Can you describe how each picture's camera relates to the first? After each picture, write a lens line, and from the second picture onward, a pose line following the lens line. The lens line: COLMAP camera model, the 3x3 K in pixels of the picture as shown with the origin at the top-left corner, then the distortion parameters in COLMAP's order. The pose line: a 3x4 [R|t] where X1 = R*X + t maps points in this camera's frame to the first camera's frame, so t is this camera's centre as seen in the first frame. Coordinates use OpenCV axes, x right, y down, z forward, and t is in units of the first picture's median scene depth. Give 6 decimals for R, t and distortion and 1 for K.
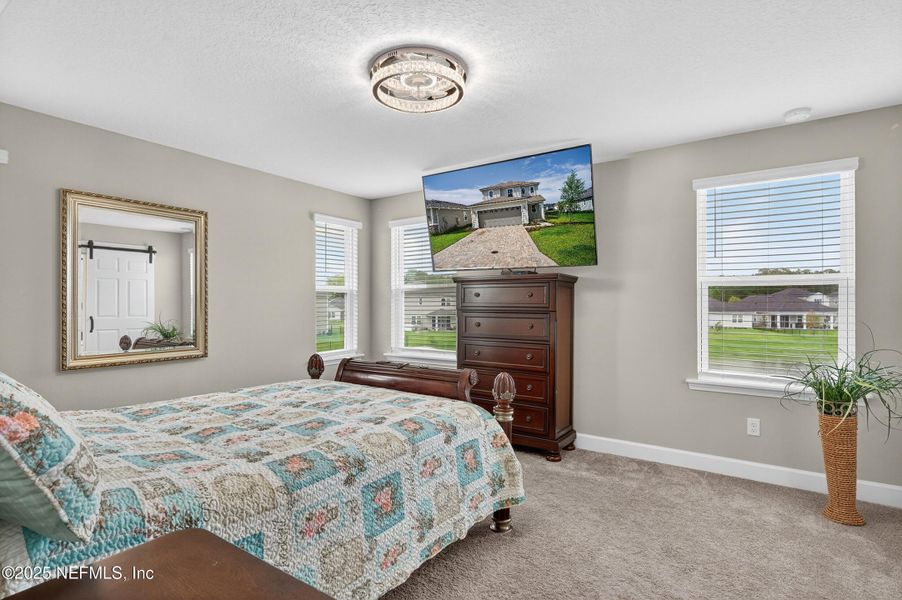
lens RADIAL K [[434.0, 0, 448.1], [0, 434.0, 290.1], [0, 0, 1]] dist [-0.002884, -0.000369]
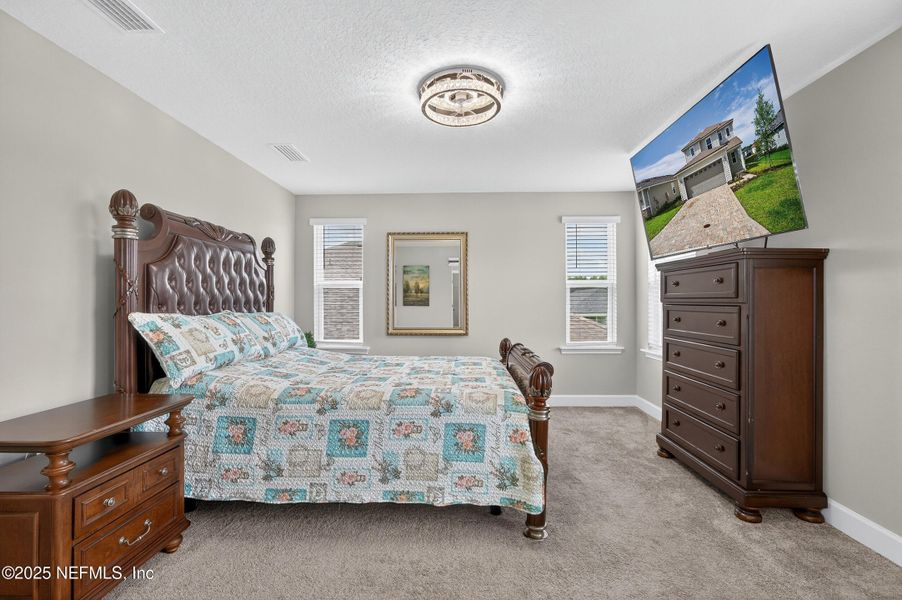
lens RADIAL K [[434.0, 0, 448.1], [0, 434.0, 290.1], [0, 0, 1]] dist [-0.002884, -0.000369]
pose [[0.578172, -0.008027, -0.815876, 0.543982], [0.021976, 0.999742, 0.005738, 0.013530], [0.815619, -0.021247, 0.578199, 0.229086]]
